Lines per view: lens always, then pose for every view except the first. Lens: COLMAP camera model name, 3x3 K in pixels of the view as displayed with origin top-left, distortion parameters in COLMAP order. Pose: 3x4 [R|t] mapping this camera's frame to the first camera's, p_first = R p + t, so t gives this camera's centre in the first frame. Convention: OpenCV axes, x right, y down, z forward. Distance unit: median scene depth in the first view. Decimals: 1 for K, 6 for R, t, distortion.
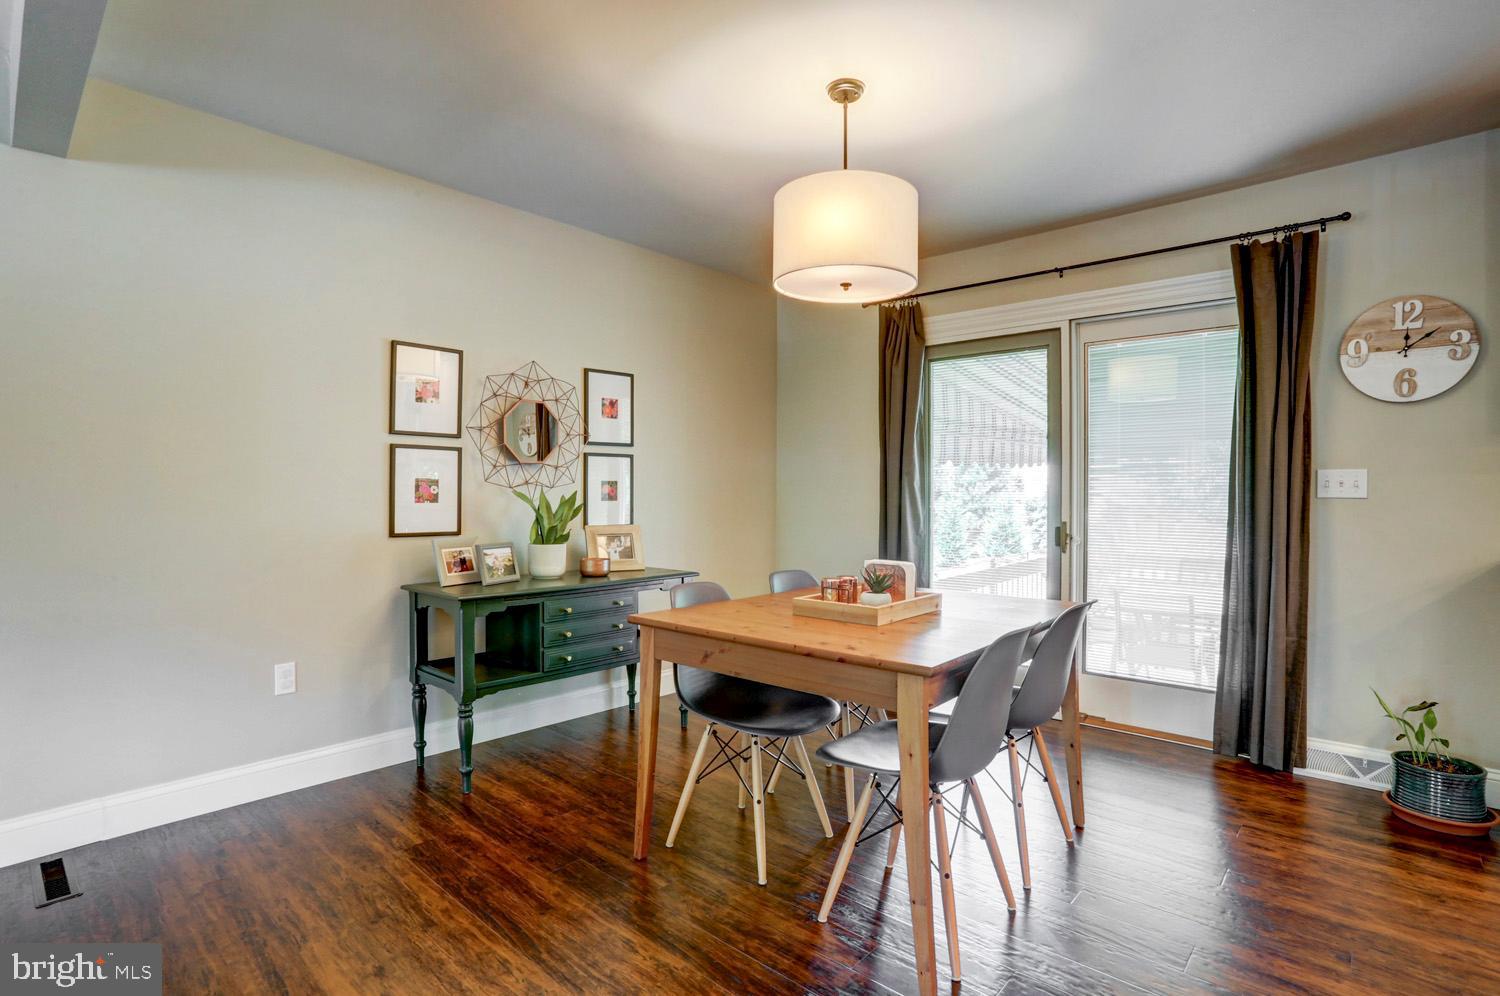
lens RADIAL K [[734.0, 0, 750.6], [0, 734.0, 491.2], [0, 0, 1]] dist [-0.094369, 0.050769]
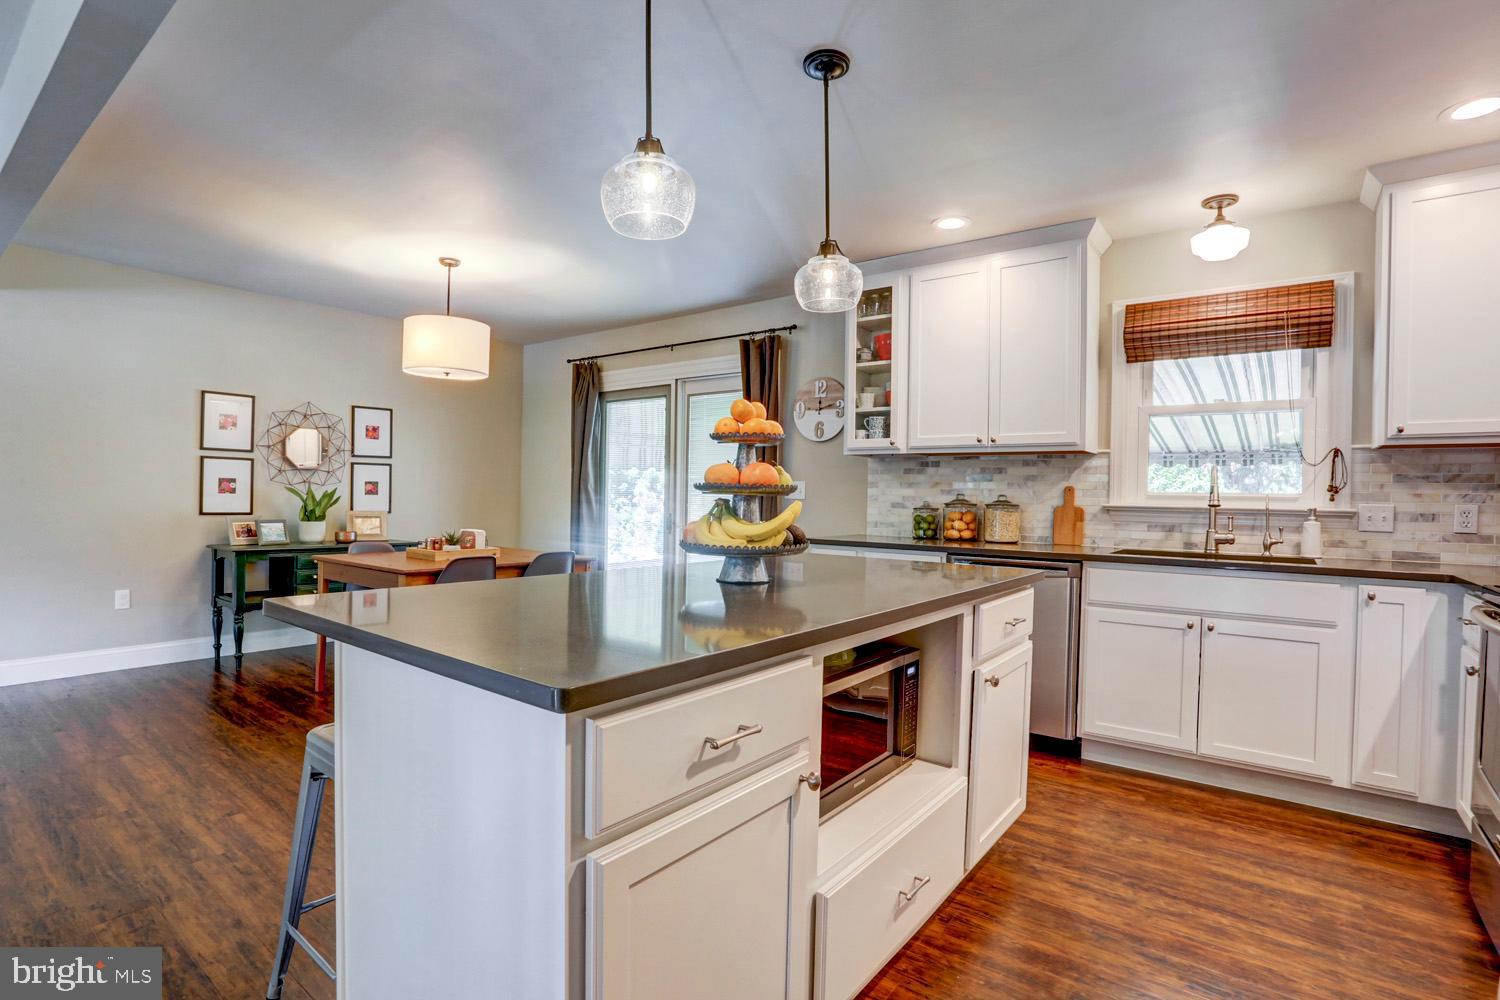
lens RADIAL K [[724.6, 0, 747.3], [0, 724.6, 500.0], [0, 0, 1]] dist [-0.070696, 0.030326]
pose [[0.996909, 0.015334, 0.077052, 0.558229], [-0.015915, 0.999849, 0.006933, 0.001918], [-0.076934, -0.008138, 0.997003, -0.608559]]
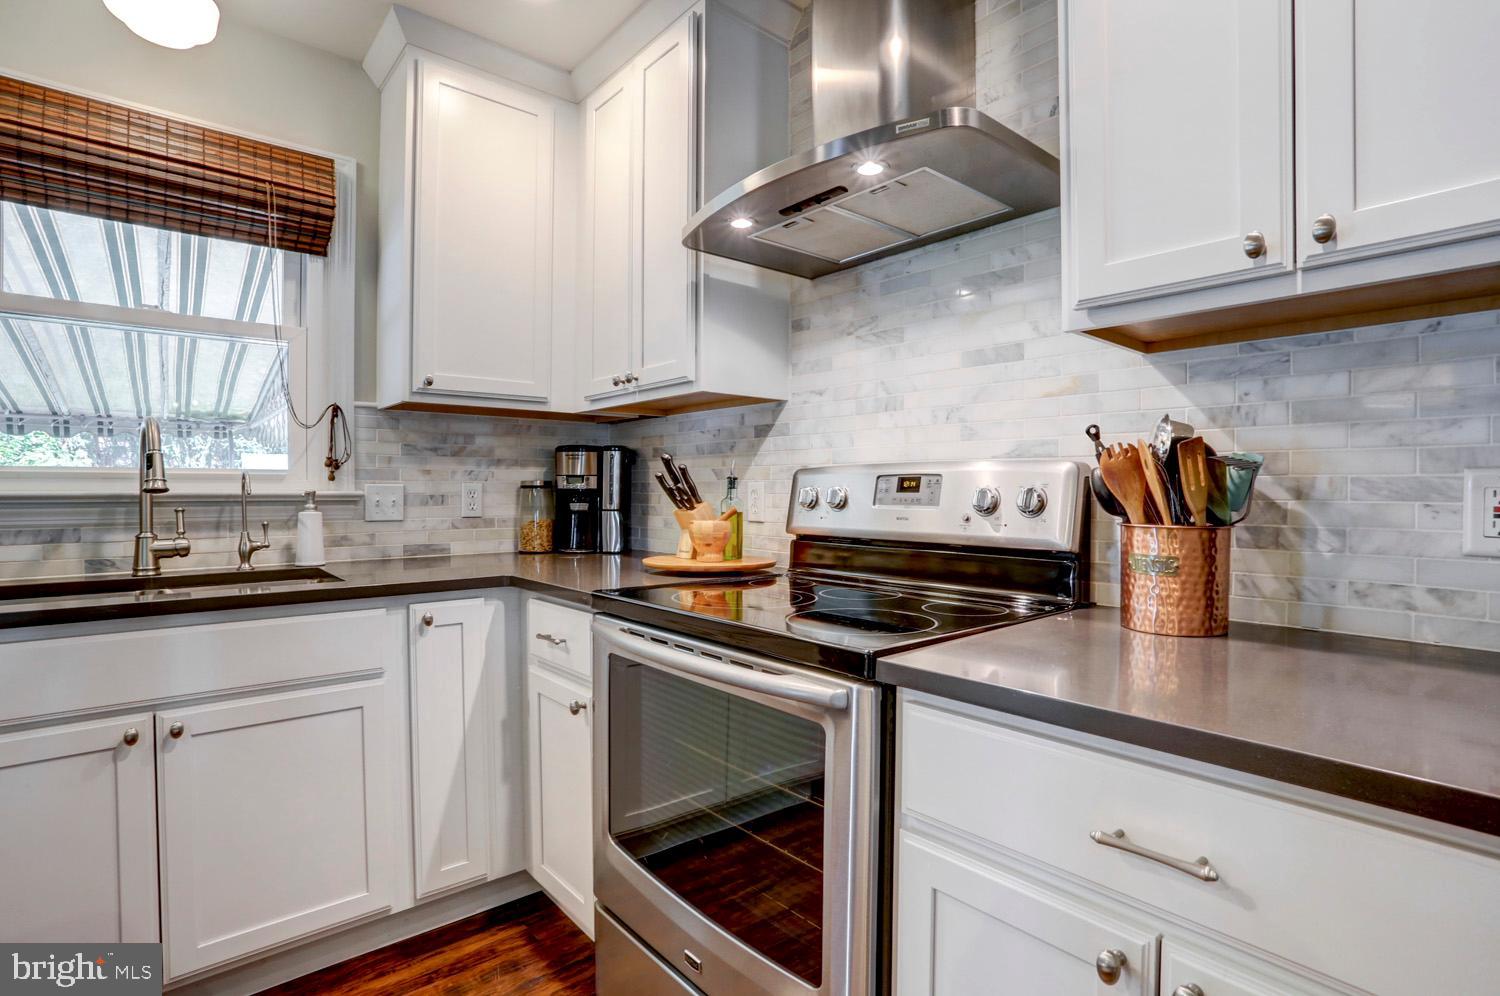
lens RADIAL K [[724.6, 0, 747.3], [0, 724.6, 498.0], [0, 0, 1]] dist [-0.070696, 0.030326]
pose [[0.135540, -0.014596, 0.990664, 0.829318], [0.000218, 0.999892, 0.014702, 0.004424], [-0.990772, -0.001777, 0.135529, -0.176454]]
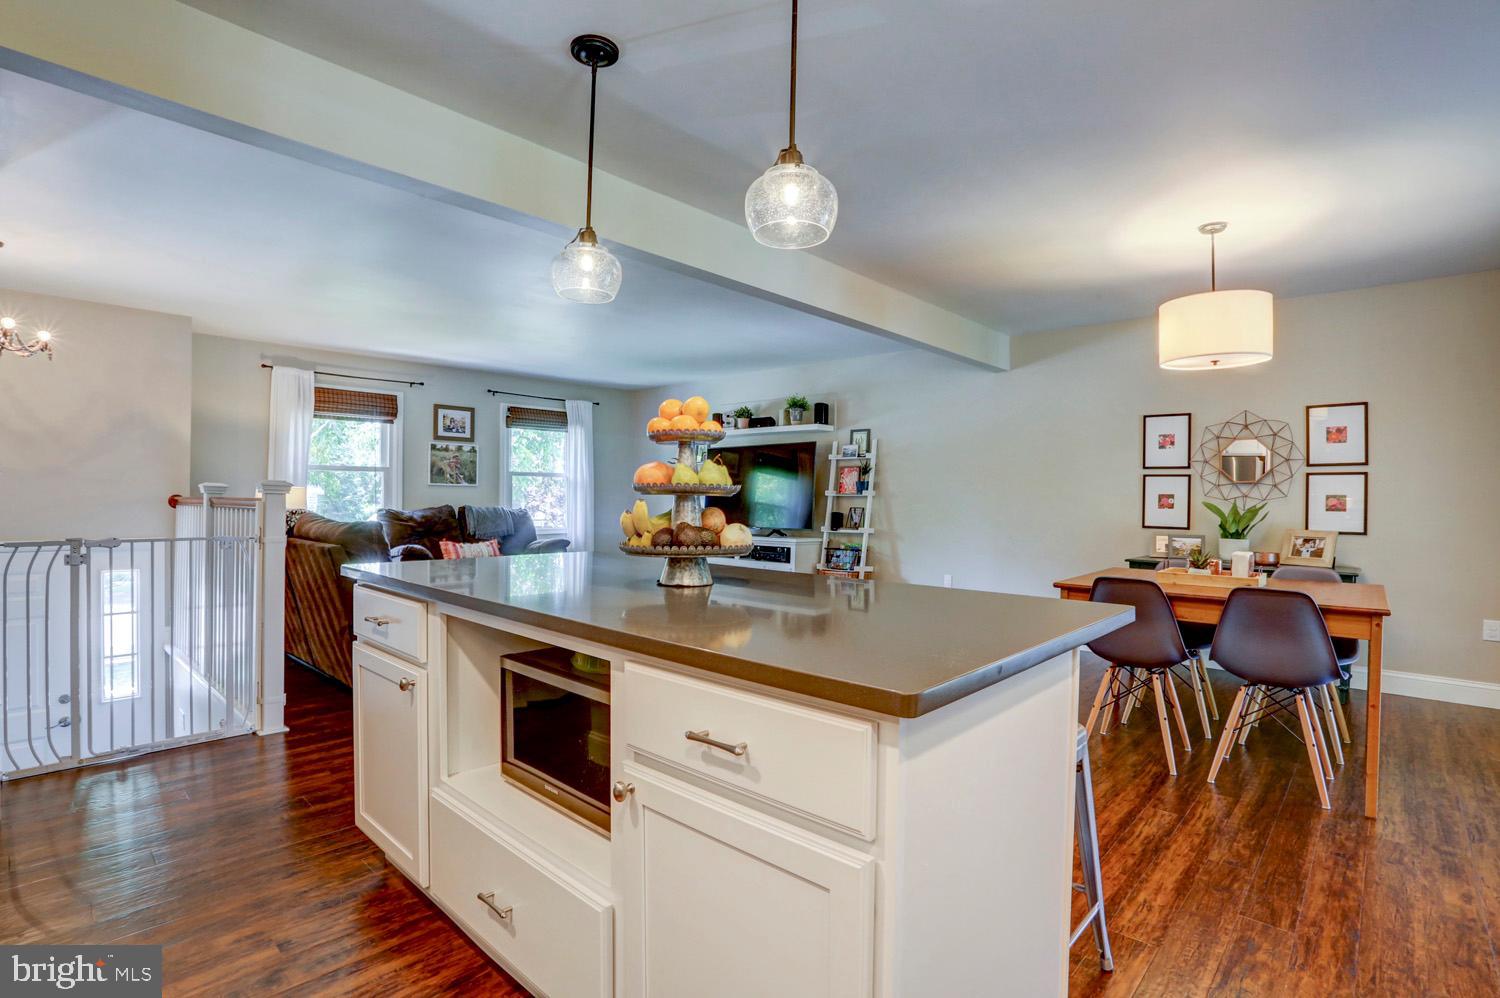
lens RADIAL K [[724.6, 0, 747.3], [0, 724.6, 499.0], [0, 0, 1]] dist [-0.070696, 0.030326]
pose [[-0.019763, 0.001010, -0.999804, 1.201432], [-0.011778, 0.999930, 0.001243, 0.003102], [0.999735, 0.011801, -0.019749, 0.064676]]
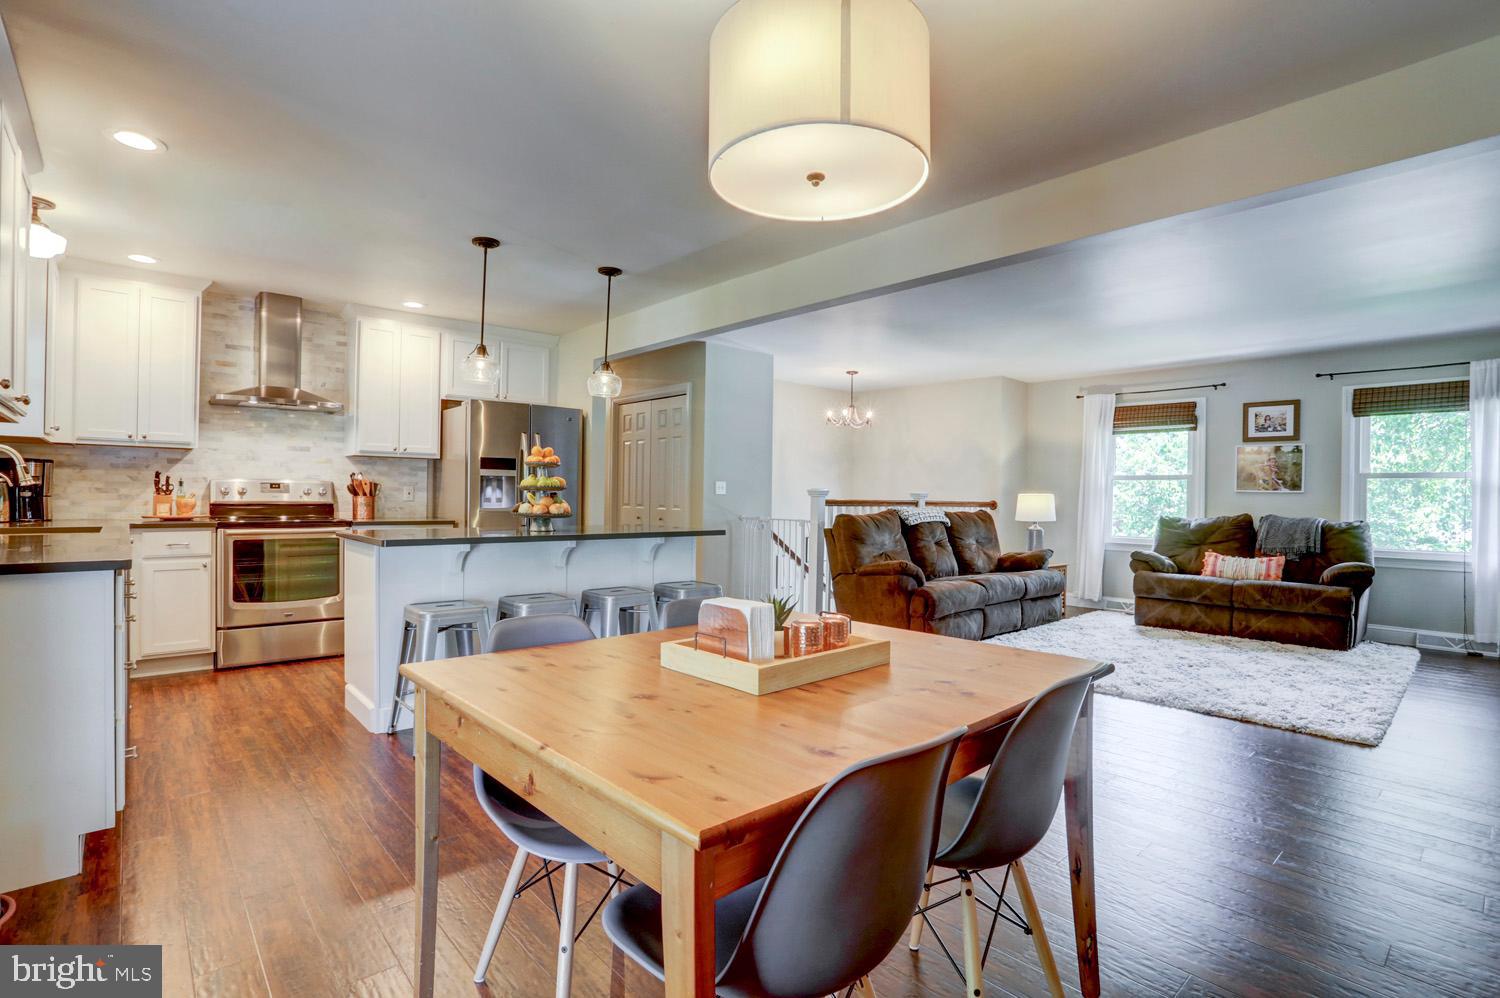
lens RADIAL K [[724.6, 0, 747.3], [0, 724.6, 499.0], [0, 0, 1]] dist [-0.070696, 0.030326]
pose [[-0.992899, -0.016961, 0.117744, 0.077180], [-0.016284, 0.999845, 0.006705, 0.003602], [-0.117839, 0.004740, -0.993021, 1.289056]]
